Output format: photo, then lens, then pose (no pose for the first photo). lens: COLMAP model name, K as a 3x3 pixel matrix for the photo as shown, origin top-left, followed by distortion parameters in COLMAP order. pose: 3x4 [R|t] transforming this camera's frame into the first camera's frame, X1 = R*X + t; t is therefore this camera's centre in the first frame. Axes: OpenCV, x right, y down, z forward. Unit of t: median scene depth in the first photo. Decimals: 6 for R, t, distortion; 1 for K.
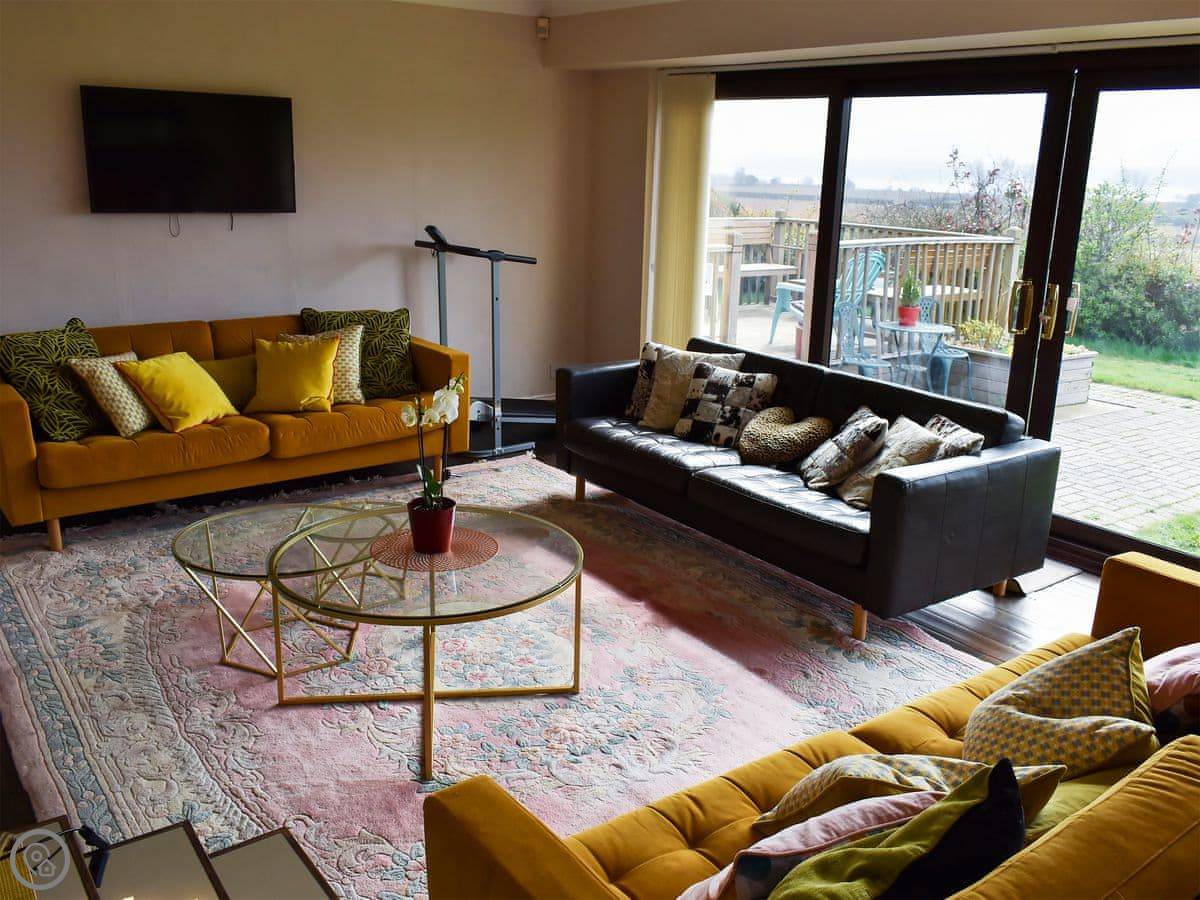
lens RADIAL K [[1066.7, 0, 600.0], [0, 1066.7, 450.0], [0, 0, 1]] dist [-0.096197, 0.012552]
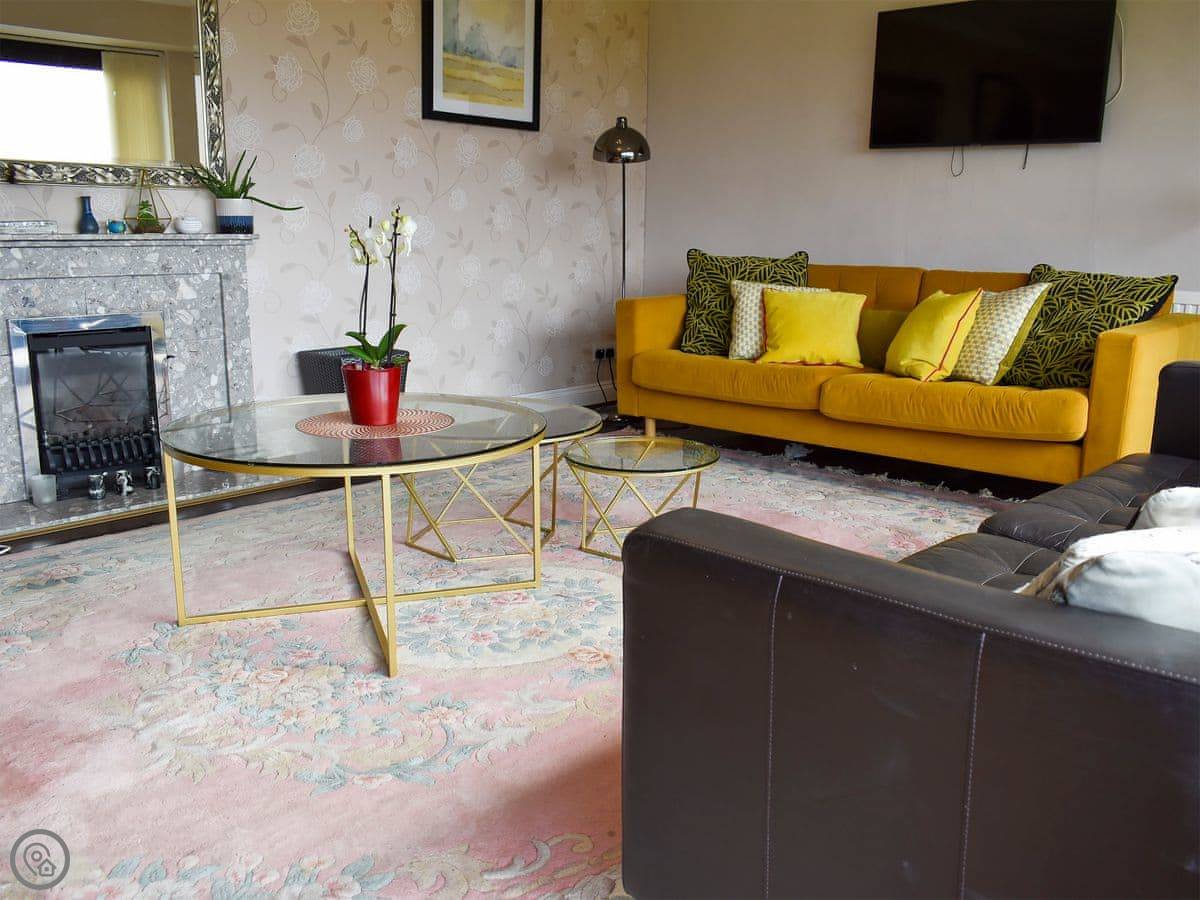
lens RADIAL K [[1013.6, 0, 600.0], [0, 1013.6, 450.0], [0, 0, 1]] dist [0.001230, -0.003266]
pose [[0.205619, 0.193126, -0.959387, 0.430952], [-0.265680, 0.954533, 0.135207, -0.027002], [0.941878, 0.227089, 0.247580, 0.646972]]
